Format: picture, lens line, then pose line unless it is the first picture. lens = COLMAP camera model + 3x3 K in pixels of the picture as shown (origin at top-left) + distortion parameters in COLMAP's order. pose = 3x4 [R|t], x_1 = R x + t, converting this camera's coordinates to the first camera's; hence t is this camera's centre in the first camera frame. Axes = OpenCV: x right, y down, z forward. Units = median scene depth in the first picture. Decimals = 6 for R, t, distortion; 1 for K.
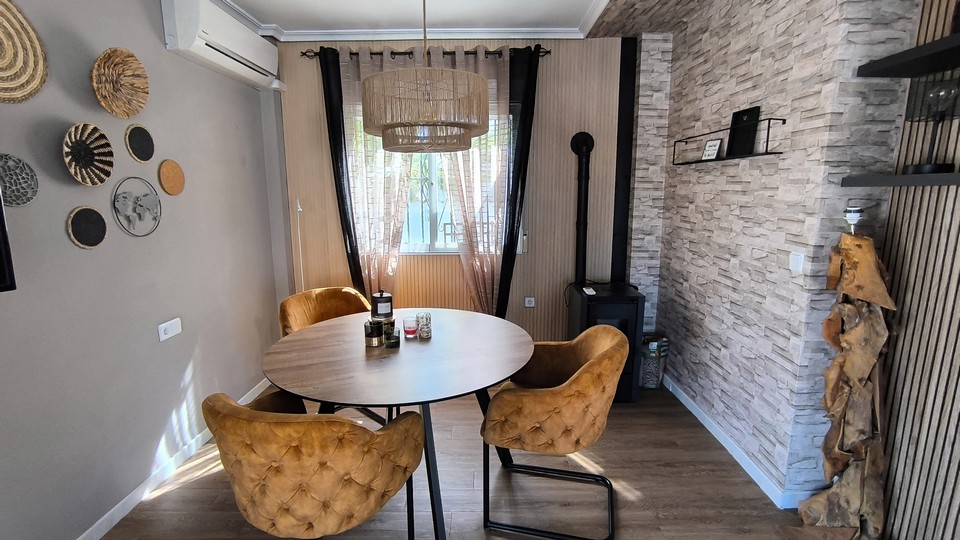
lens RADIAL K [[443.7, 0, 476.6], [0, 443.7, 269.6], [0, 0, 1]] dist [-0.027401, 0.011372]
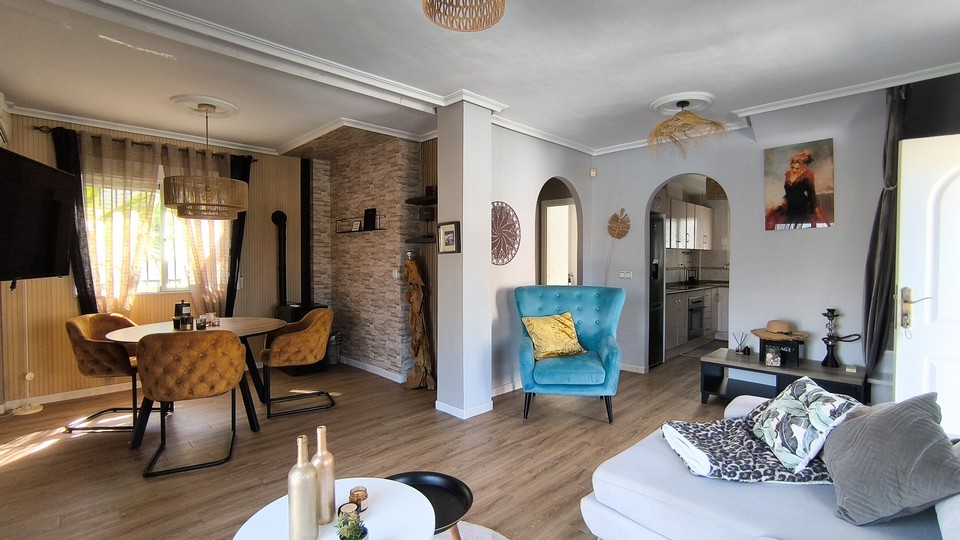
lens RADIAL K [[443.7, 0, 476.6], [0, 443.7, 269.6], [0, 0, 1]] dist [-0.027401, 0.011372]
pose [[0.715545, -0.012796, 0.698449, -0.527379], [0.119338, 0.987374, -0.104169, 0.216243], [-0.688297, 0.157889, 0.708038, -0.841975]]
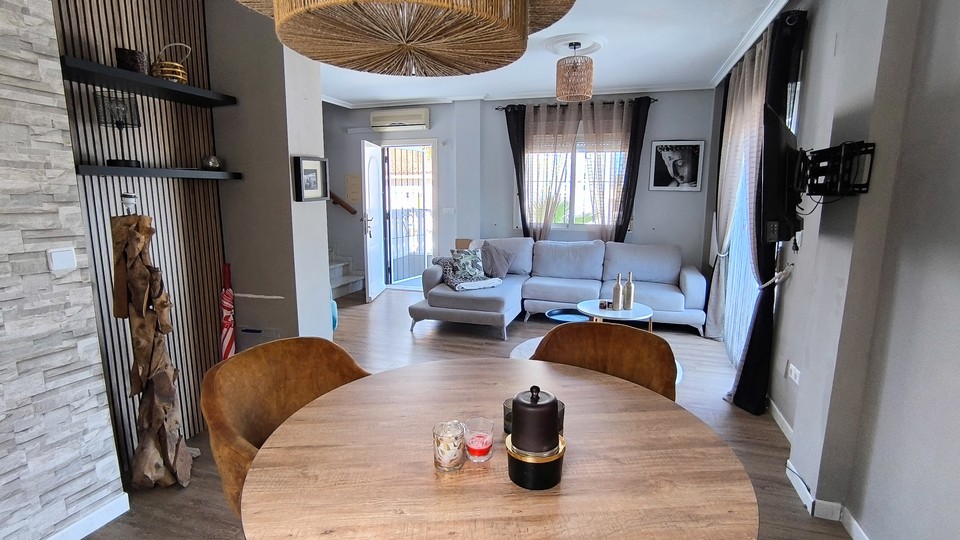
lens RADIAL K [[443.7, 0, 476.6], [0, 443.7, 269.6], [0, 0, 1]] dist [-0.027401, 0.011372]
pose [[-0.949850, -0.056154, 0.307624, -0.261396], [0.052229, 0.941437, 0.333119, -0.200021], [-0.308314, 0.332480, -0.891291, 1.251879]]
